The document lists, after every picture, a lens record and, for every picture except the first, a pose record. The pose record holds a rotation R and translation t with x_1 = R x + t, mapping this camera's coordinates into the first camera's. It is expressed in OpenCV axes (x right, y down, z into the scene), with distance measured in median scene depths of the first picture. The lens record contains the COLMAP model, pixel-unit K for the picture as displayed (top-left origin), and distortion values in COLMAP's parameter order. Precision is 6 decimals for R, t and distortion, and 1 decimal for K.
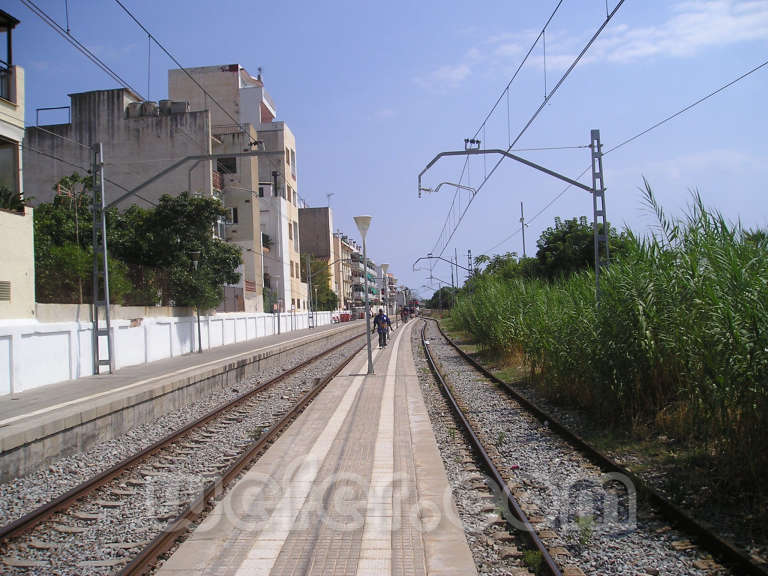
lens RADIAL K [[791.2, 0, 384.0], [0, 791.2, 288.0], [0, 0, 1]] dist [-0.128011, 0.011624]
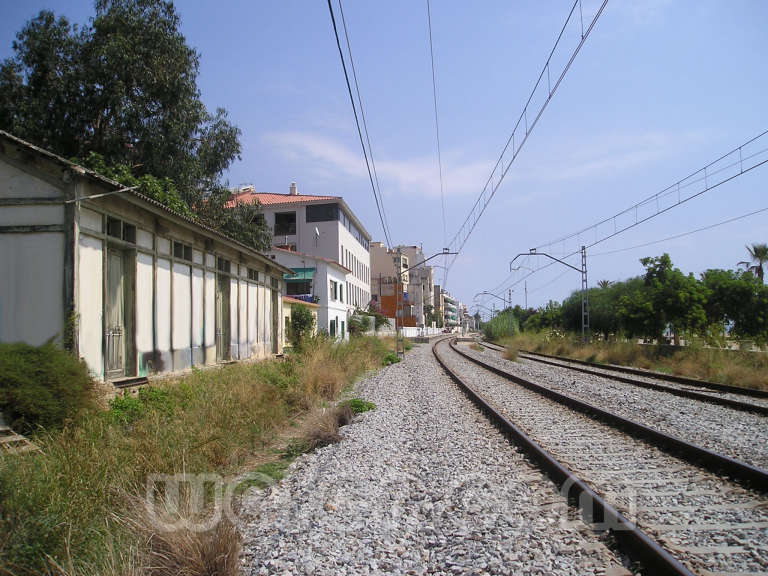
lens RADIAL K [[797.2, 0, 384.0], [0, 797.2, 288.0], [0, 0, 1]] dist [-0.132512, 0.076245]
pose [[0.995685, 0.017799, -0.091076, -0.041810], [-0.020095, 0.999501, -0.024355, -0.070863], [0.090597, 0.026080, 0.995546, -3.289367]]
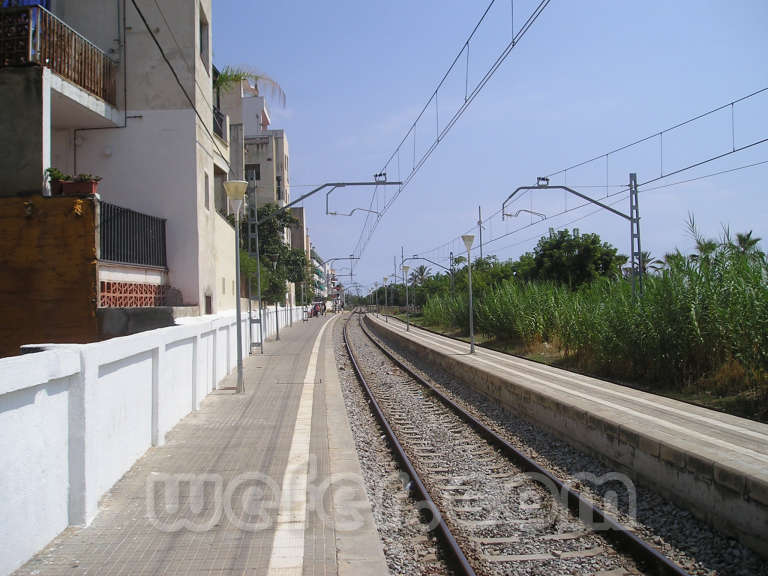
lens RADIAL K [[791.2, 0, 384.0], [0, 791.2, 288.0], [0, 0, 1]] dist [-0.128011, 0.011624]
pose [[0.995407, 0.014741, 0.094592, -0.137963], [-0.015313, 0.999869, 0.005325, -0.003203], [-0.094501, -0.006749, 0.995502, -0.144832]]
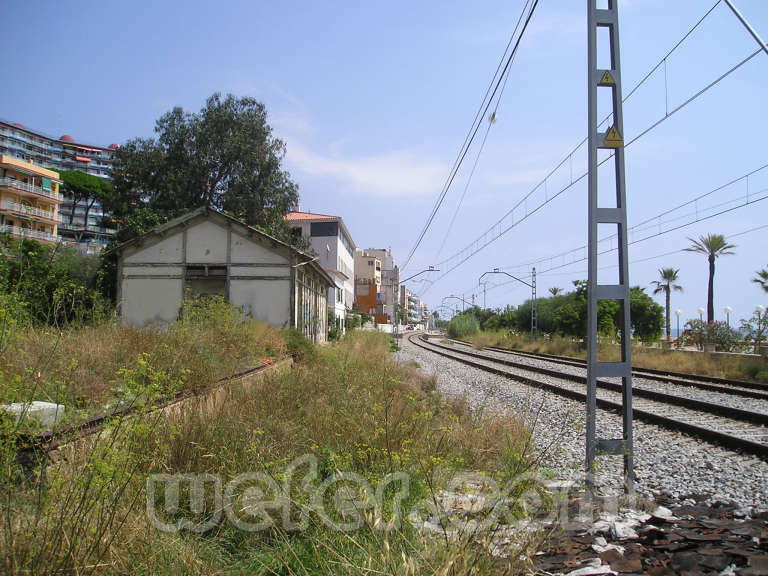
lens RADIAL K [[797.2, 0, 384.0], [0, 797.2, 288.0], [0, 0, 1]] dist [-0.132512, 0.076245]
pose [[0.998326, 0.043705, -0.037875, -0.092216], [-0.044525, 0.998785, -0.021097, -0.080817], [0.036907, 0.022748, 0.999060, -3.690724]]
